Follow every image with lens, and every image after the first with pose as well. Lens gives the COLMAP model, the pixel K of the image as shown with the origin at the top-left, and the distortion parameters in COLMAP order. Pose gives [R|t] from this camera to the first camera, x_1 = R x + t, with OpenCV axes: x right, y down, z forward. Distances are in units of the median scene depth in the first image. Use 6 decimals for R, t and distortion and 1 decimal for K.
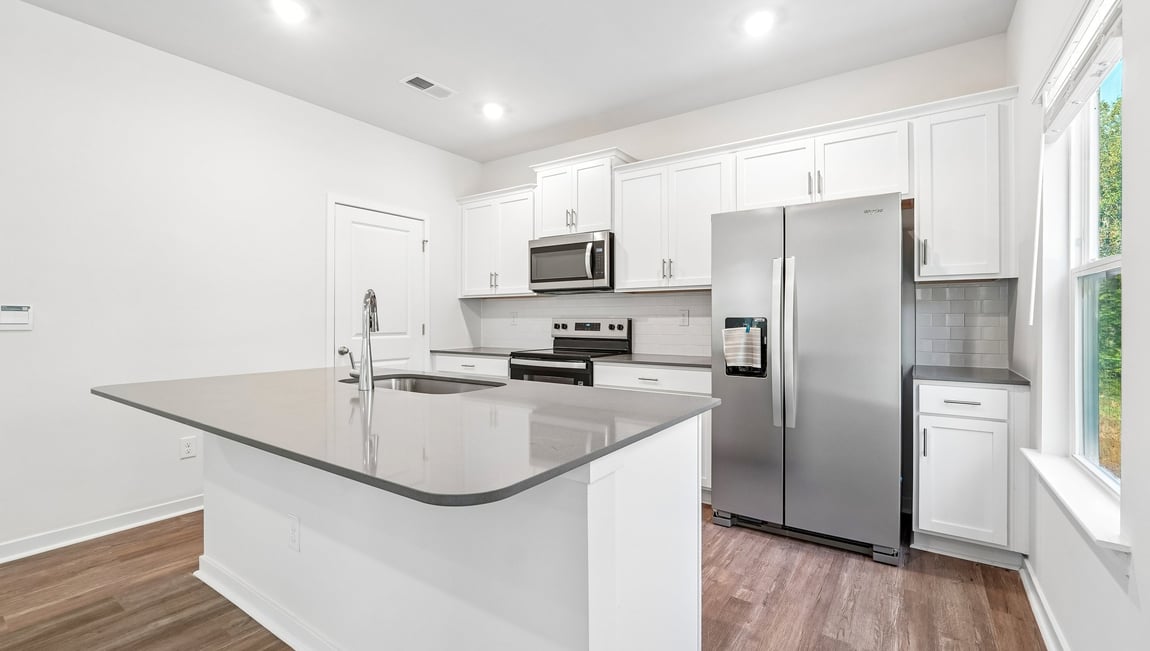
lens RADIAL K [[496.6, 0, 570.9], [0, 496.6, 315.6], [0, 0, 1]] dist [-0.008835, 0.000212]
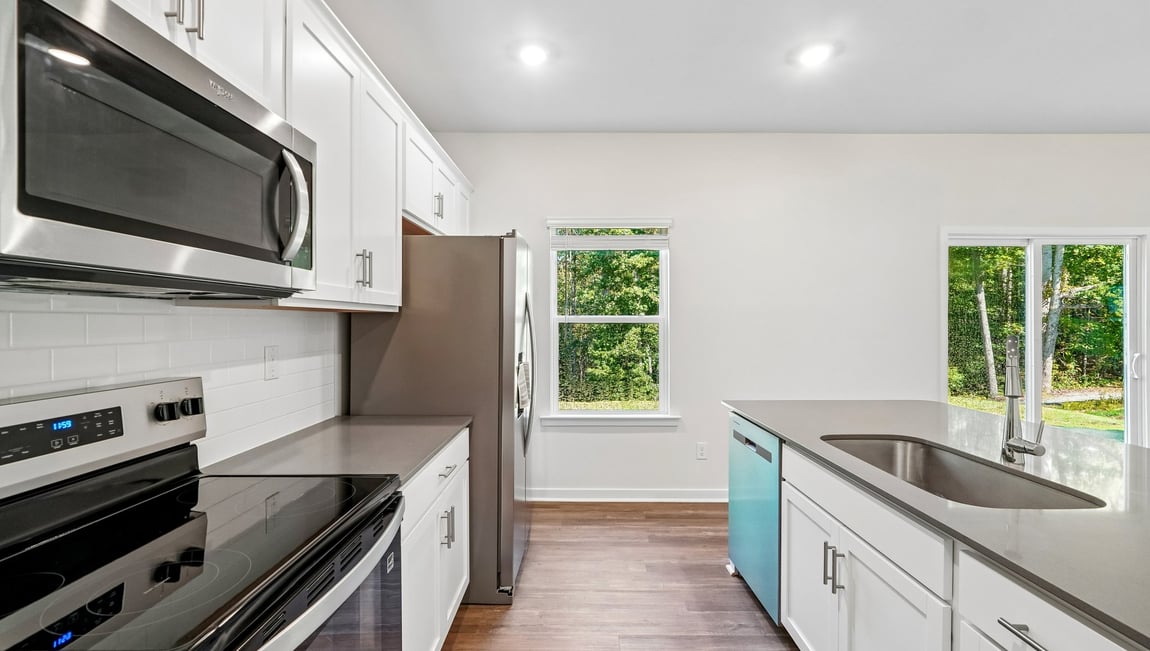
lens RADIAL K [[496.6, 0, 573.7], [0, 496.6, 325.8], [0, 0, 1]] dist [-0.008835, 0.000212]
pose [[-0.570991, -0.004483, 0.820944, -0.334203], [-0.005352, 0.999984, 0.001738, -0.034447], [-0.820939, -0.003401, -0.571006, 1.035844]]
